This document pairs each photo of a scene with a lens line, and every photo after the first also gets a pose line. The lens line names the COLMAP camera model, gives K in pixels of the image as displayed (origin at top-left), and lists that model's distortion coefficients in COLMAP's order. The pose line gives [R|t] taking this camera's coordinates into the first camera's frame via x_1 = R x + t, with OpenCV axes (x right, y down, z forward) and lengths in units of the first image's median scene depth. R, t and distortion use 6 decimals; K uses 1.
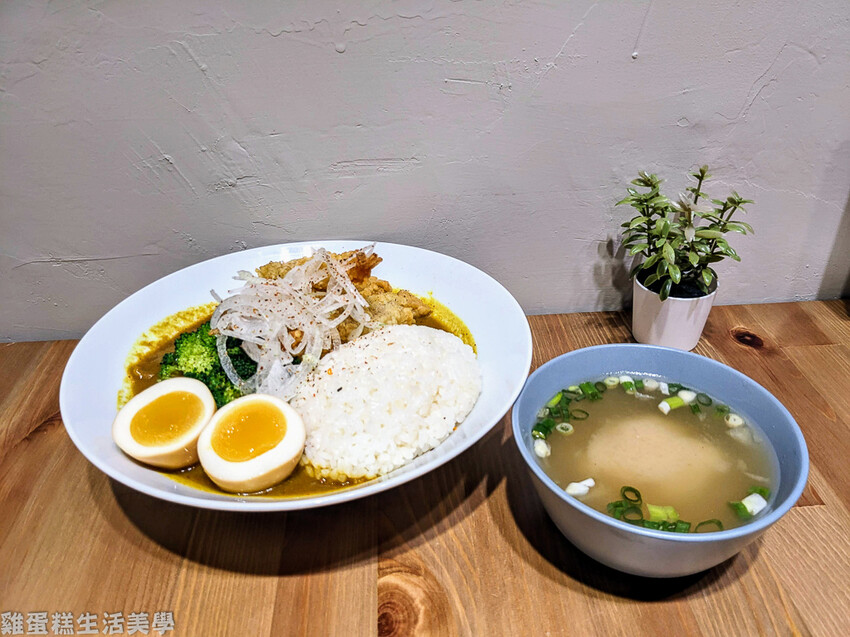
lens RADIAL K [[674.3, 0, 427.5], [0, 674.3, 328.8], [0, 0, 1]] dist [-0.004206, -0.044430]
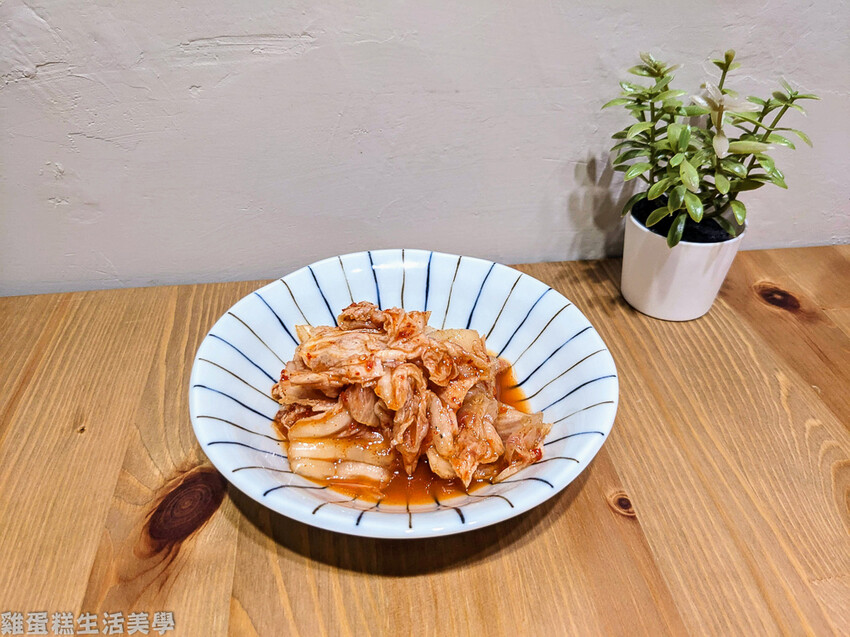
lens RADIAL K [[674.3, 0, 419.3], [0, 674.3, 305.7], [0, 0, 1]] dist [-0.004206, -0.044430]
pose [[0.998389, -0.012113, 0.055430, 0.053382], [0.008981, 0.998367, 0.056406, -0.022800], [-0.056023, -0.055818, 0.996868, 0.326800]]
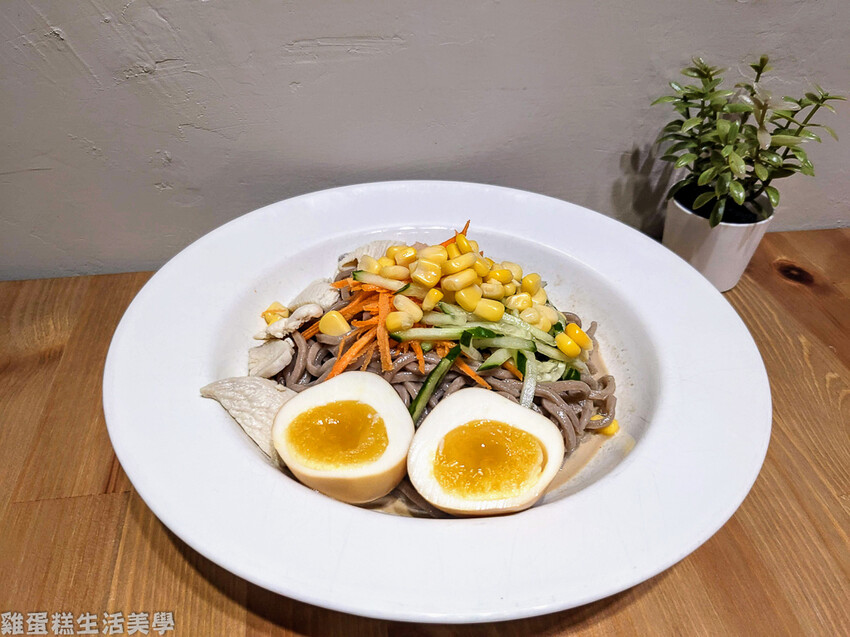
lens RADIAL K [[674.3, 0, 405.5], [0, 674.3, 331.9], [0, 0, 1]] dist [-0.004206, -0.044430]
pose [[0.996594, -0.018255, 0.080416, -0.078554], [0.009747, 0.994430, 0.104946, -0.005262], [-0.081884, -0.103805, 0.991221, 0.231247]]
